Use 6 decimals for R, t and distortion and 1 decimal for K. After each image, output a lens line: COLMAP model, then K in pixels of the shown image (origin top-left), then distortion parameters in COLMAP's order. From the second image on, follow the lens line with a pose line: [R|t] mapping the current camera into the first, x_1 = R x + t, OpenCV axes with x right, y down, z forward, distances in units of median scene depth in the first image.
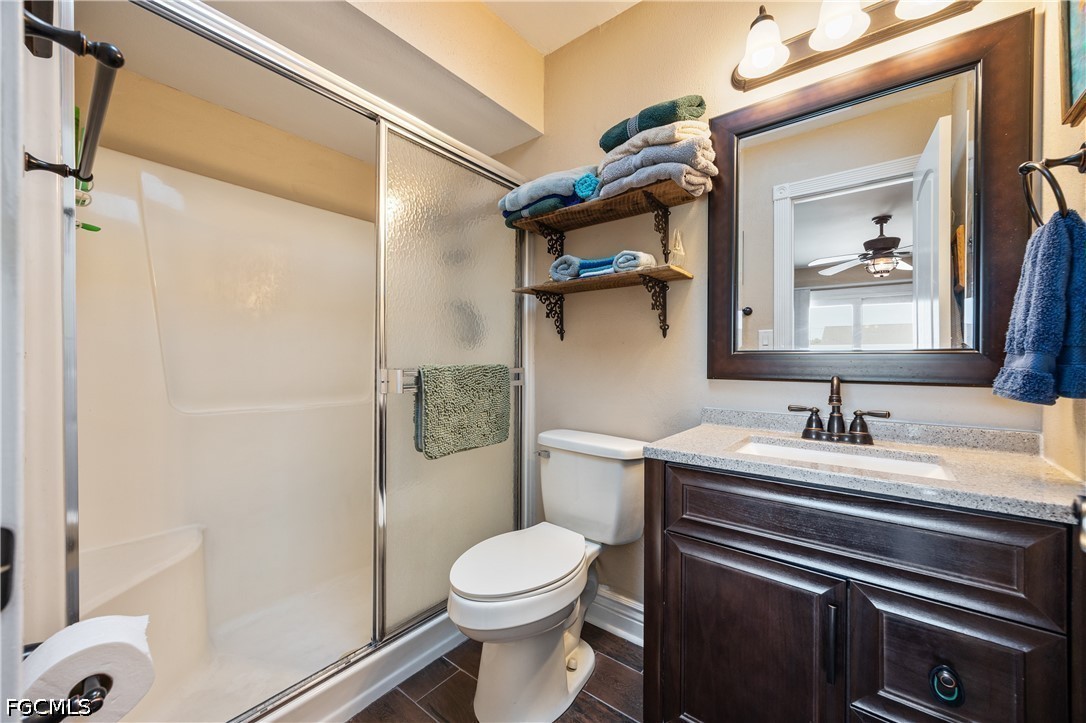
lens RADIAL K [[424.8, 0, 543.9], [0, 424.8, 363.0], [0, 0, 1]] dist [0.004042, 0.000351]
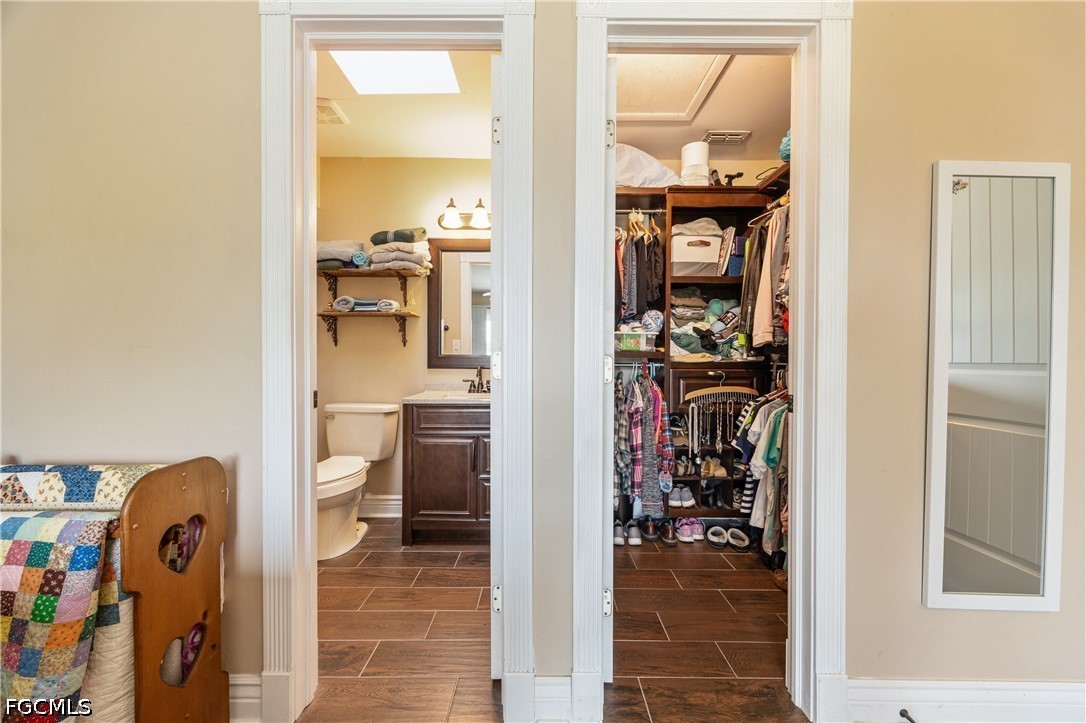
lens RADIAL K [[424.8, 0, 543.9], [0, 424.8, 363.0], [0, 0, 1]] dist [0.004042, 0.000351]
pose [[0.783837, -0.004392, 0.620952, -0.438813], [0.002354, 0.999989, 0.004103, 0.003777], [-0.620963, -0.001754, 0.783838, -0.928360]]
